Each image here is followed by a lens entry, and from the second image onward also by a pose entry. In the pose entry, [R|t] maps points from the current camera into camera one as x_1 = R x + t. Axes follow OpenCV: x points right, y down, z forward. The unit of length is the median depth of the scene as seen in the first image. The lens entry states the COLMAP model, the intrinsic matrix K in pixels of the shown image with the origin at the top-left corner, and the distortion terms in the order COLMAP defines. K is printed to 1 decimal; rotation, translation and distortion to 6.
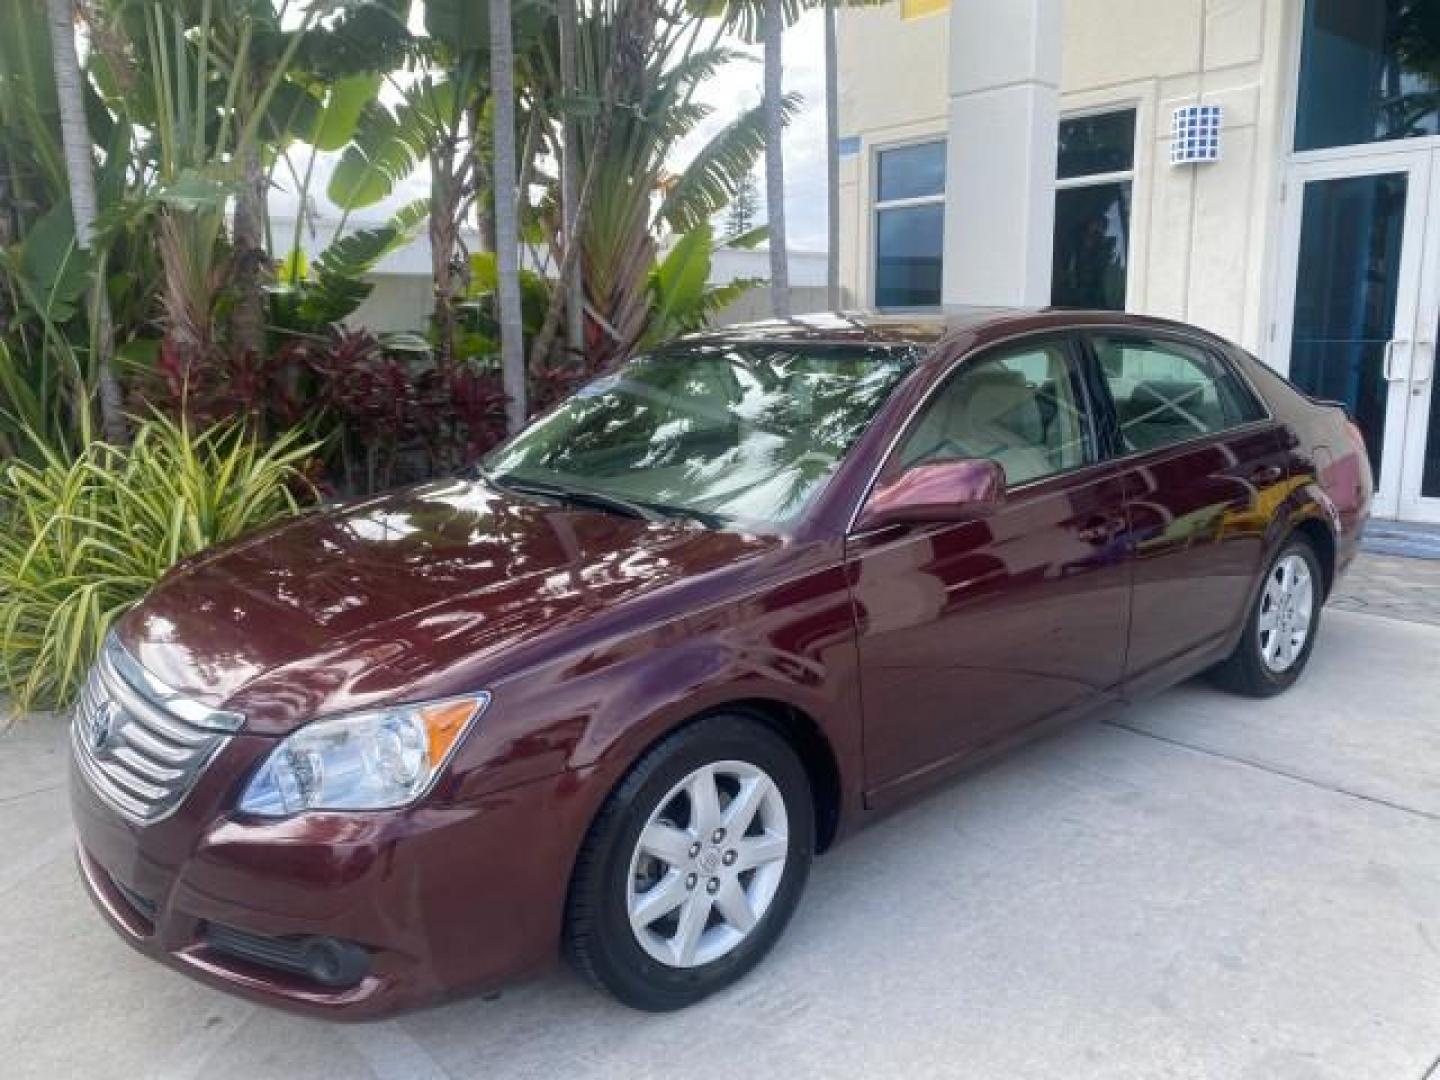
lens RADIAL K [[1098.7, 0, 721.3], [0, 1098.7, 531.8], [0, 0, 1]] dist [0.031962, -0.031388]
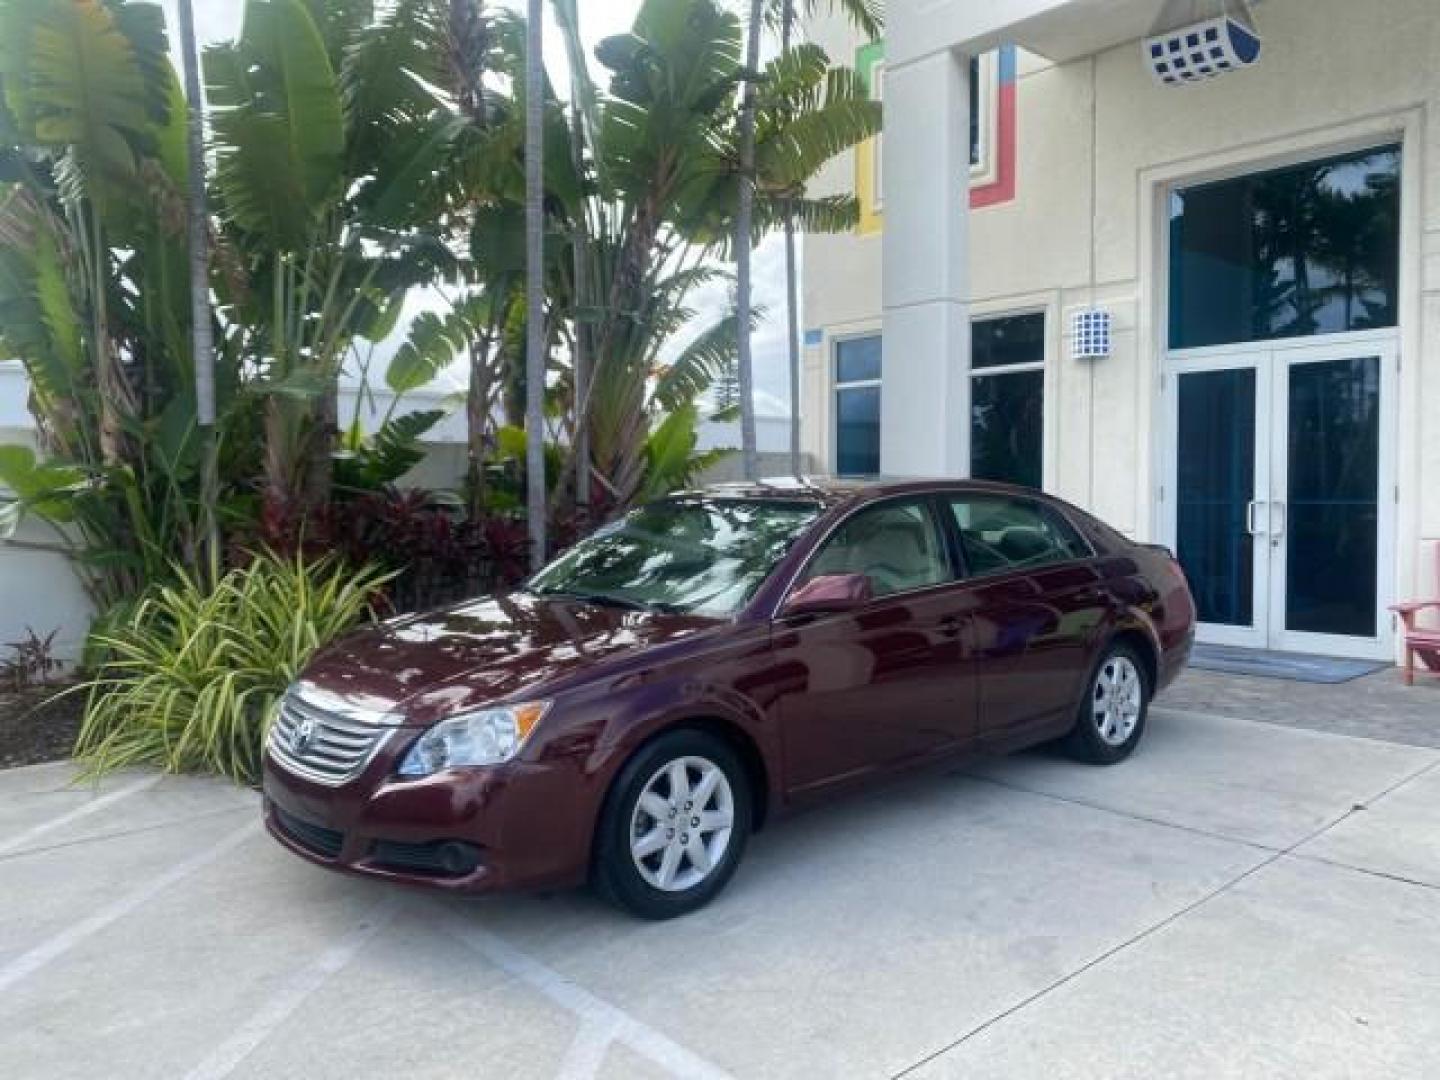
lens RADIAL K [[1098.7, 0, 714.0], [0, 1098.7, 530.9], [0, 0, 1]] dist [0.031962, -0.031388]
pose [[0.999978, 0.005316, 0.003875, 0.008989], [-0.004714, 0.989927, -0.141503, 0.036976], [-0.004589, 0.141482, 0.989930, -0.211904]]
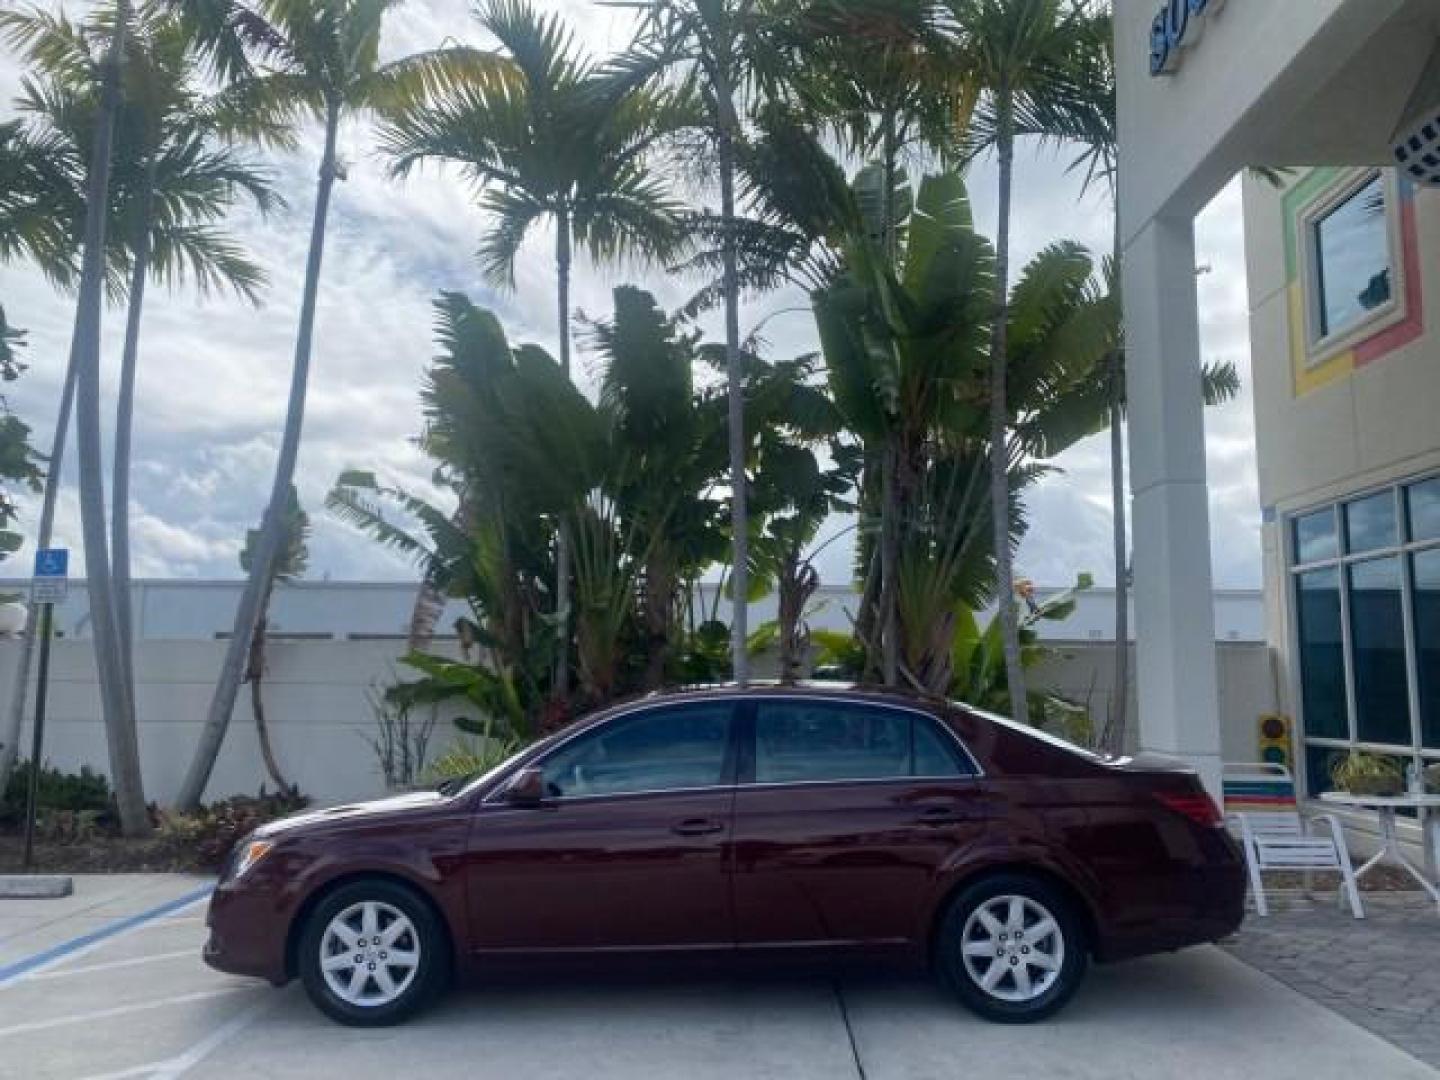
lens RADIAL K [[1098.7, 0, 722.0], [0, 1098.7, 532.4], [0, 0, 1]] dist [0.031962, -0.031388]
pose [[0.746851, -0.073702, -0.660895, 0.650395], [-0.131306, 0.957928, -0.255210, -0.004462], [0.651899, 0.277383, 0.705752, -0.086170]]
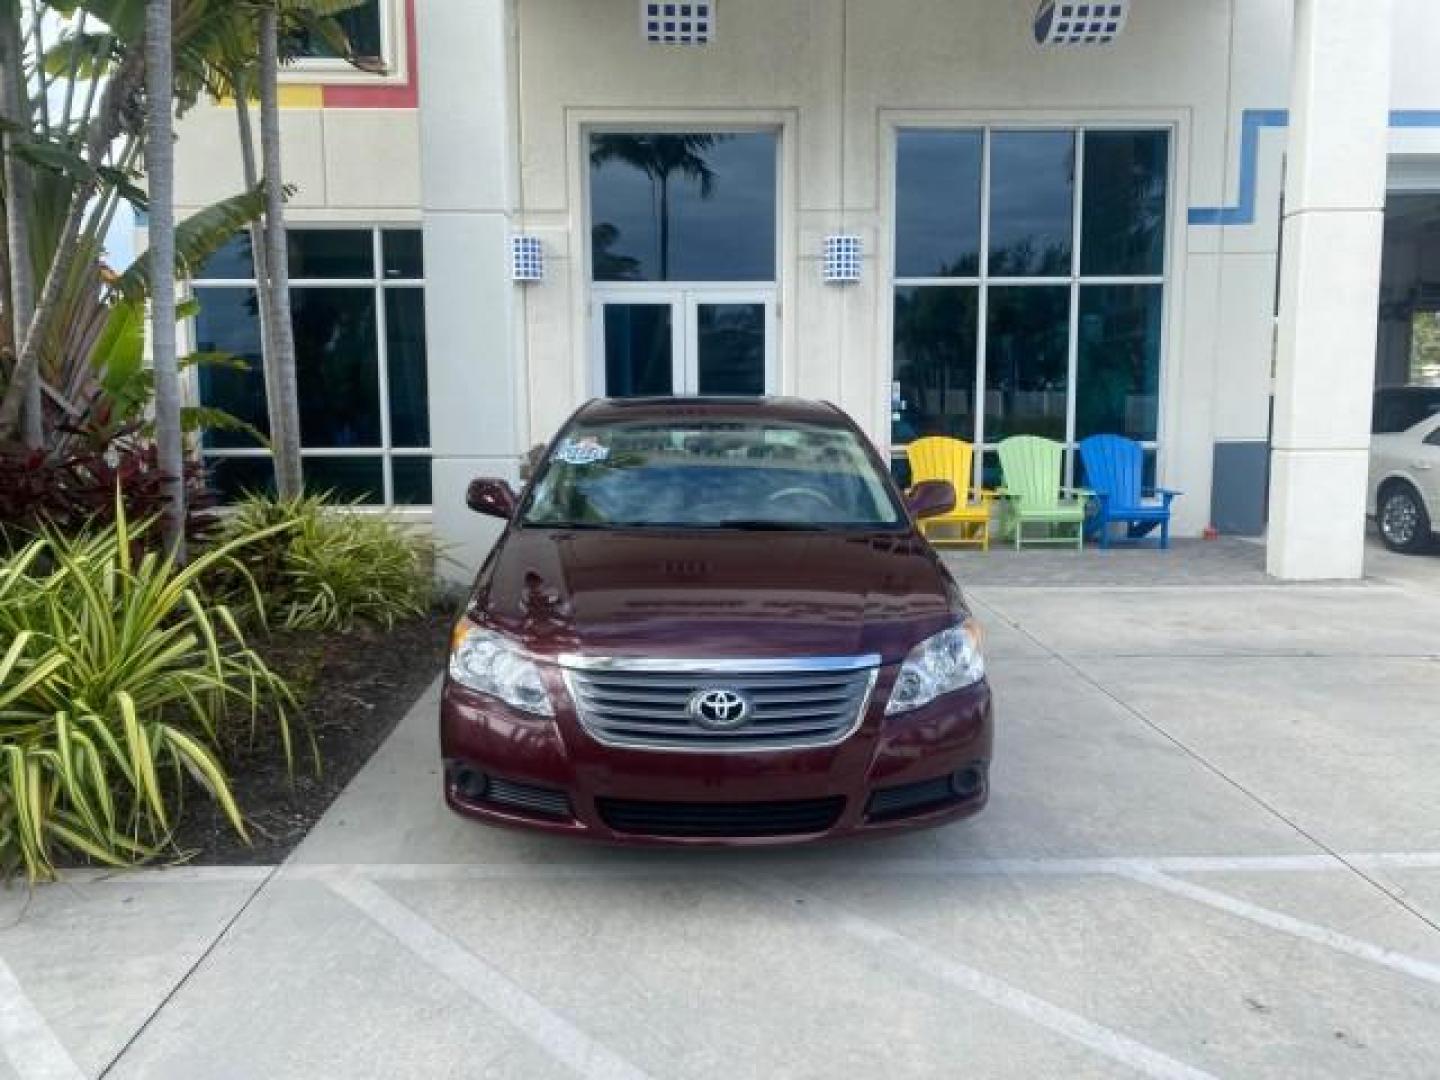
lens RADIAL K [[1098.7, 0, 716.5], [0, 1098.7, 541.2], [0, 0, 1]] dist [0.031962, -0.031388]
pose [[0.633087, -0.089112, 0.768934, -0.529515], [0.135196, 0.990813, 0.003514, -0.008790], [-0.762183, 0.101732, 0.639318, 0.050694]]
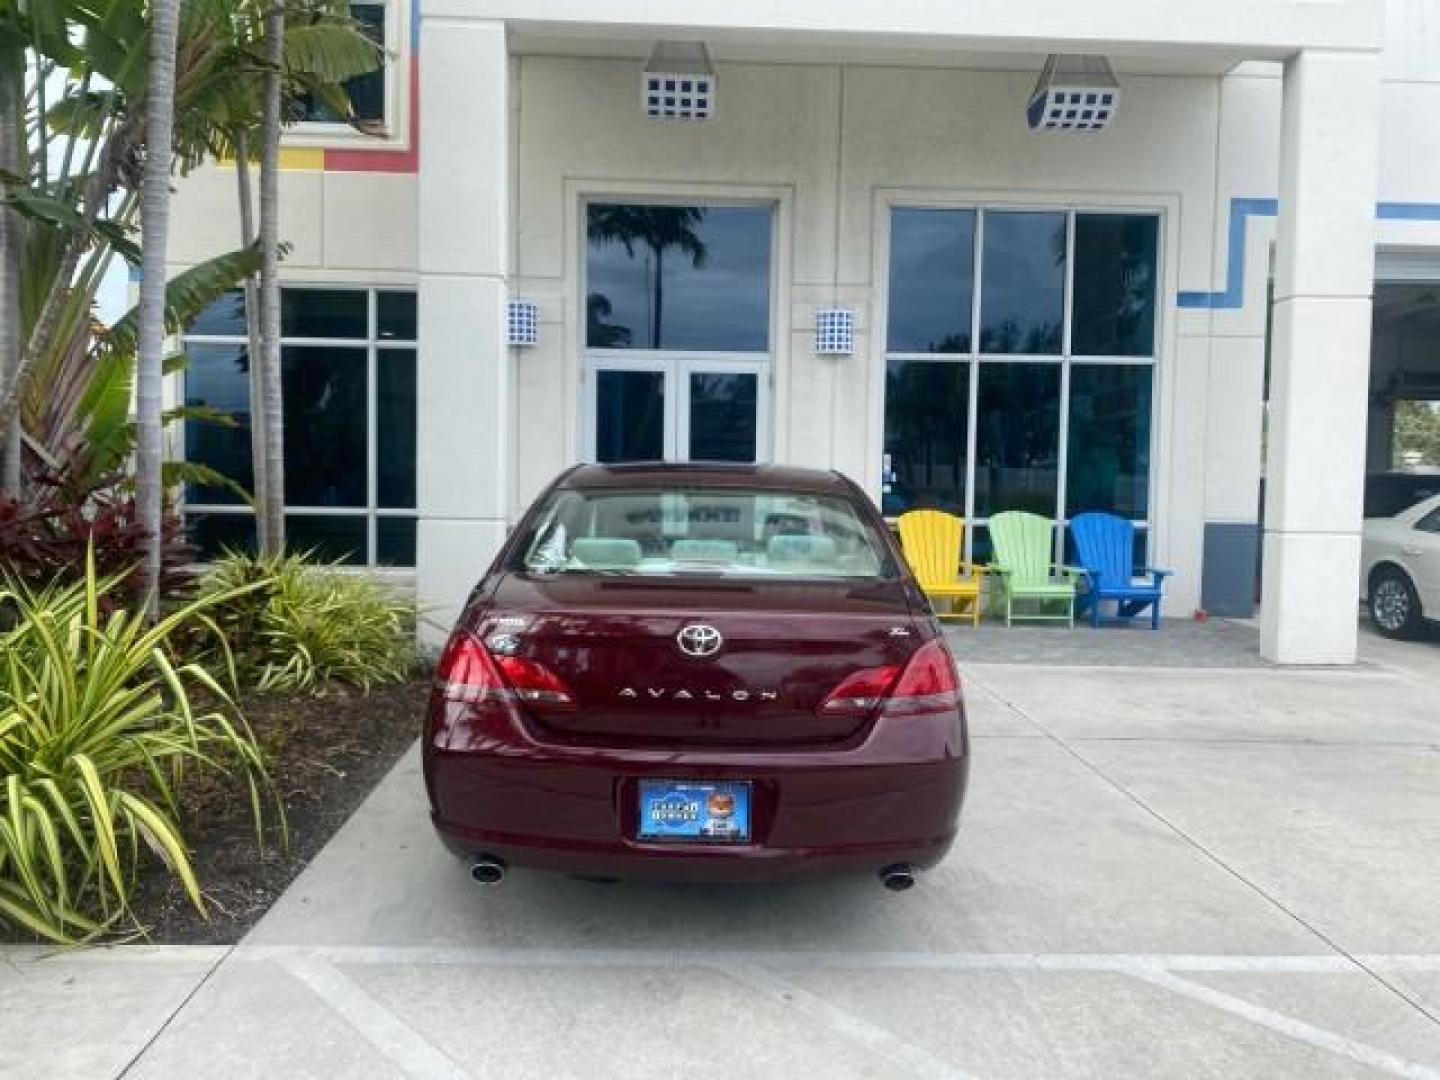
lens RADIAL K [[1098.7, 0, 713.4], [0, 1098.7, 539.7], [0, 0, 1]] dist [0.031962, -0.031388]
pose [[0.626644, -0.024526, 0.778920, -0.518300], [0.111989, 0.991965, -0.058861, -0.009207], [-0.771217, 0.124115, 0.624355, 0.063831]]
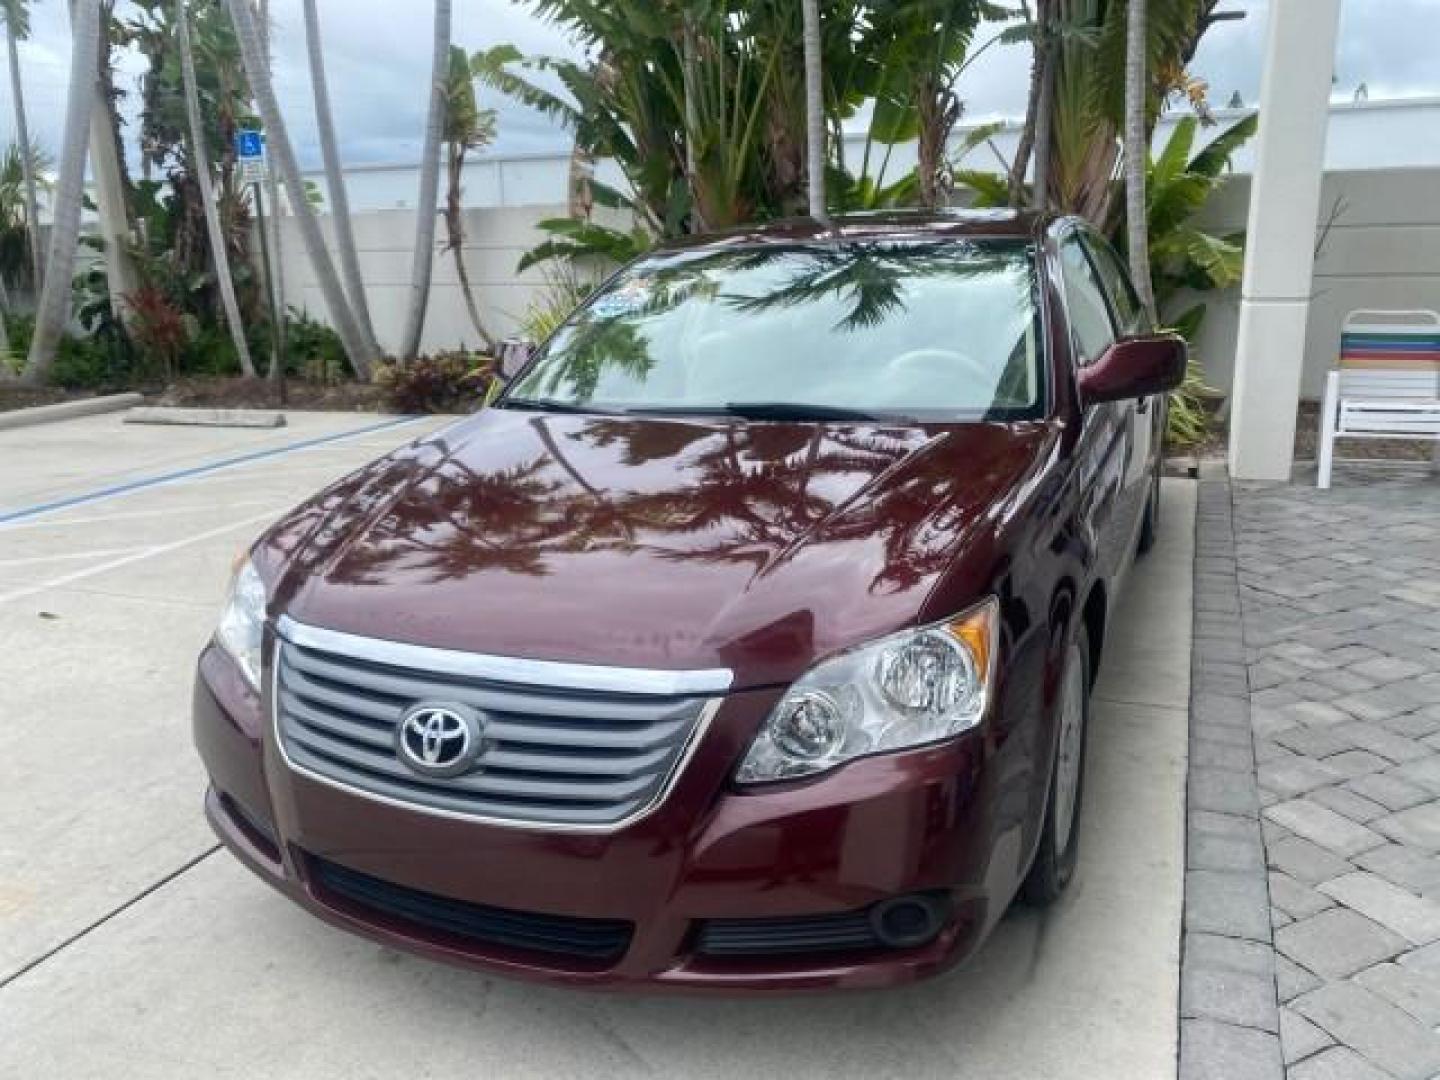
lens RADIAL K [[1098.7, 0, 706.0], [0, 1098.7, 527.2], [0, 0, 1]] dist [0.031962, -0.031388]
pose [[0.441993, 0.220328, -0.869539, 0.866344], [-0.136003, 0.974619, 0.177823, -0.048732], [0.886648, 0.039663, 0.460740, 0.213020]]
